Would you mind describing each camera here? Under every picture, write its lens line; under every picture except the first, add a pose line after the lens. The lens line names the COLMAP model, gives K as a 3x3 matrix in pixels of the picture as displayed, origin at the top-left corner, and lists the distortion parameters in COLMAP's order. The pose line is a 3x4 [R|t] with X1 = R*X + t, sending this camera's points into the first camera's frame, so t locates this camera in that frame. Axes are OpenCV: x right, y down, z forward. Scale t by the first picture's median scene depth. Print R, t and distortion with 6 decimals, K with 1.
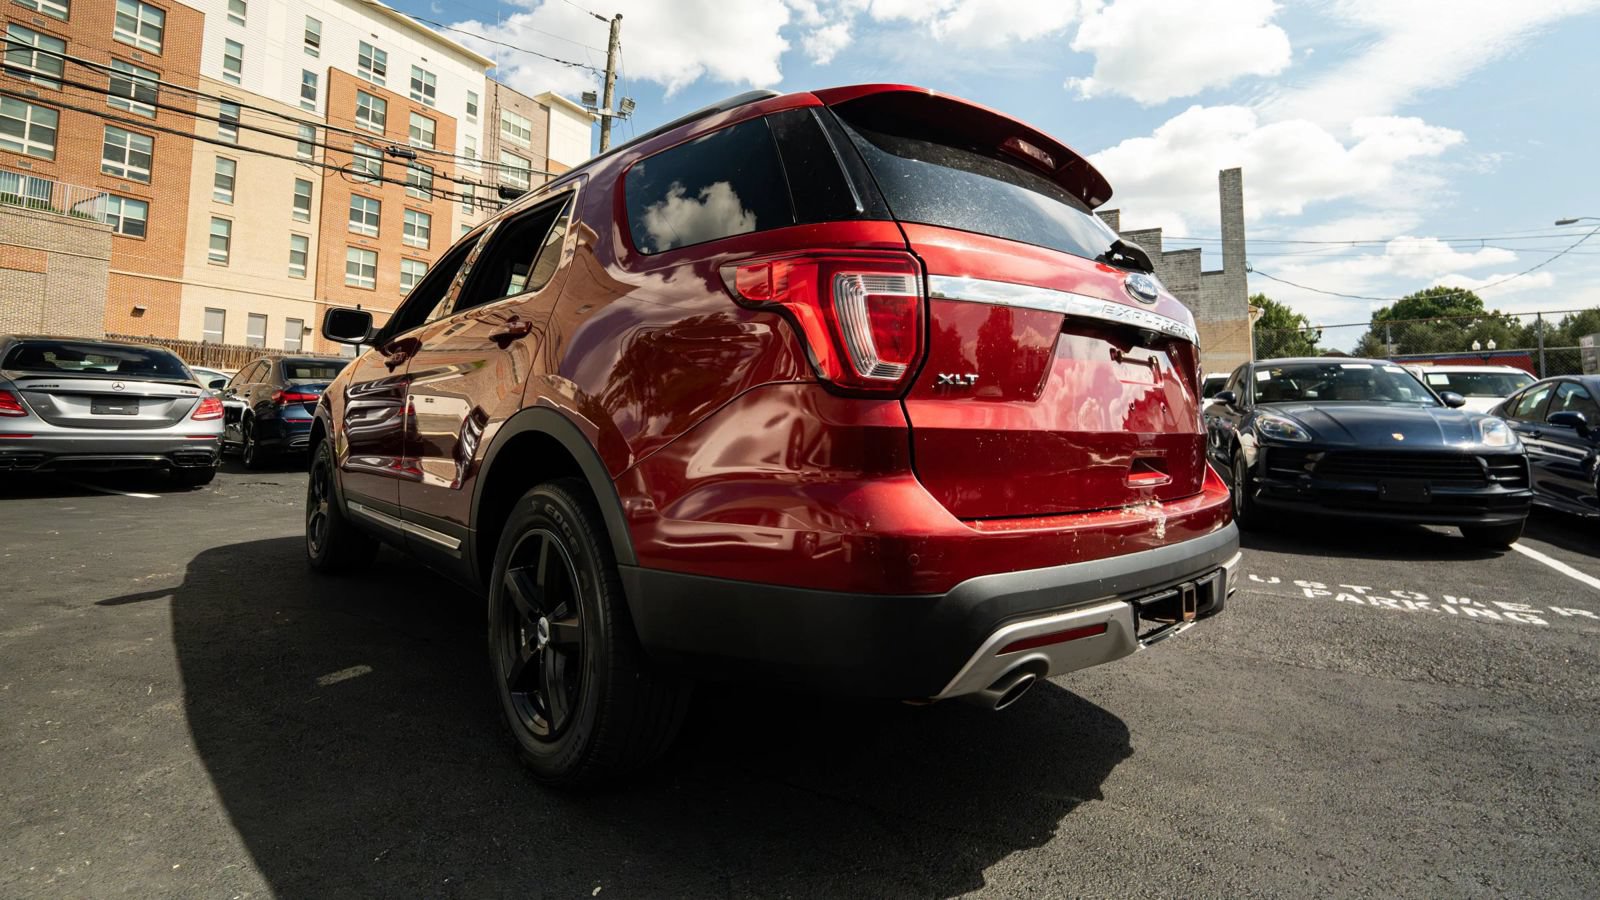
lens RADIAL K [[756.1, 0, 823.2], [0, 756.1, 435.9], [0, 0, 1]] dist [-0.011768, 0.002133]
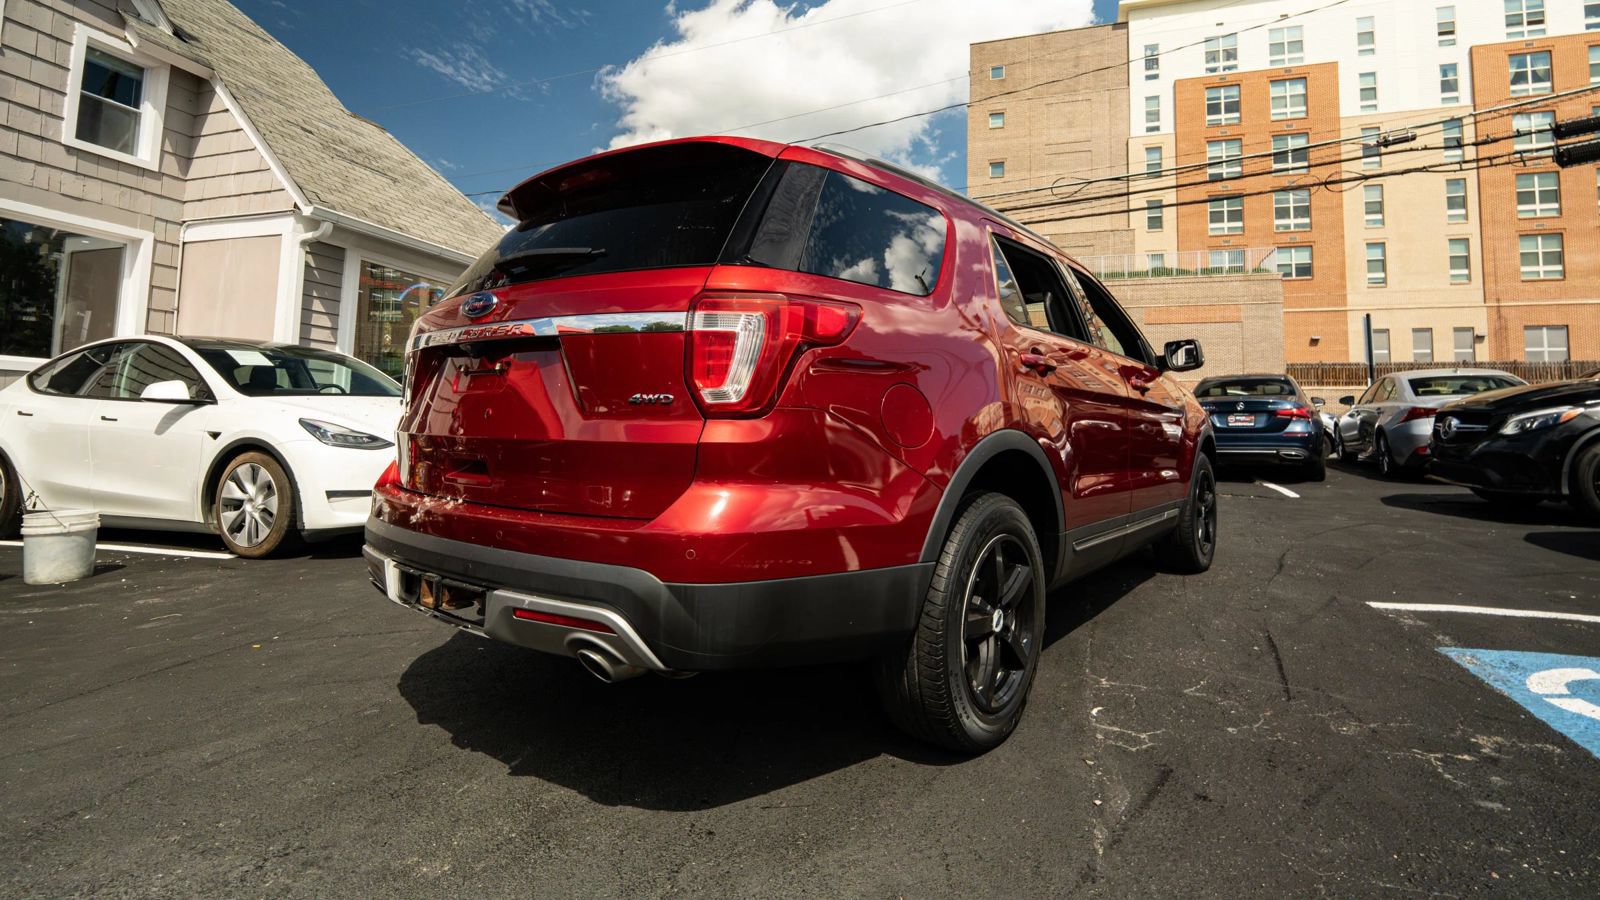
lens RADIAL K [[726.9, 0, 805.0], [0, 726.9, 448.6], [0, 0, 1]] dist [-0.010710, 0.001789]
pose [[0.134213, 0.020180, -0.990747, 0.105305], [-0.024057, 0.999564, 0.017101, -0.001234], [0.990660, 0.021539, 0.134640, 0.091963]]
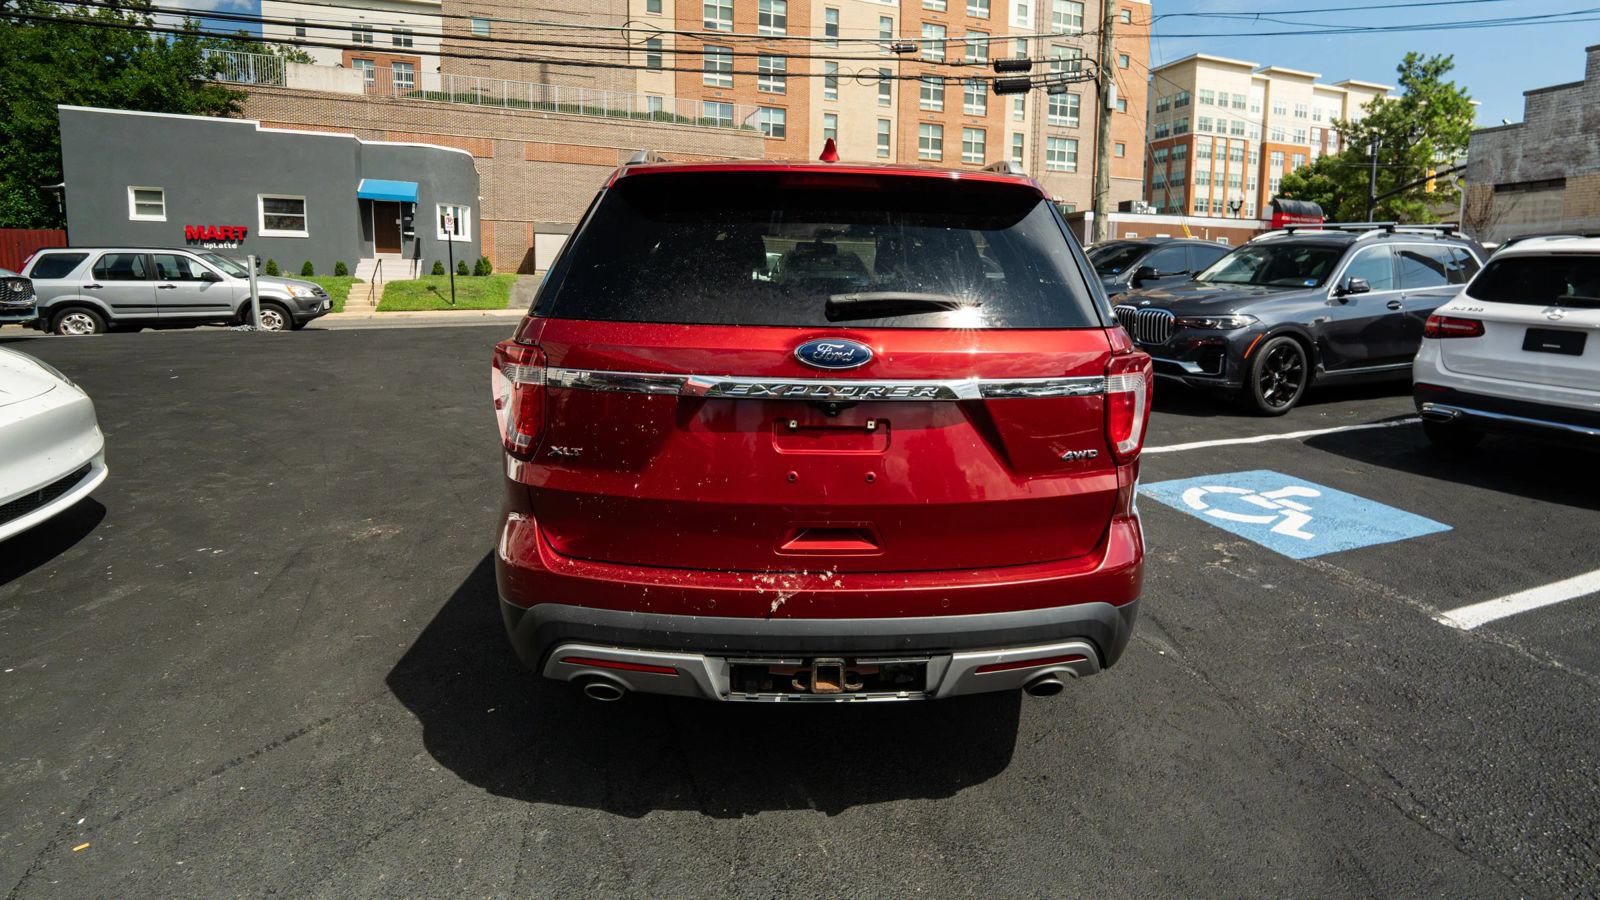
lens RADIAL K [[756.1, 0, 814.0], [0, 756.1, 433.5], [0, 0, 1]] dist [-0.011768, 0.002133]
pose [[0.737393, 0.138850, -0.661039, 0.071741], [-0.010305, 0.980843, 0.194528, -0.019287], [0.675385, -0.136632, 0.724698, 0.019795]]
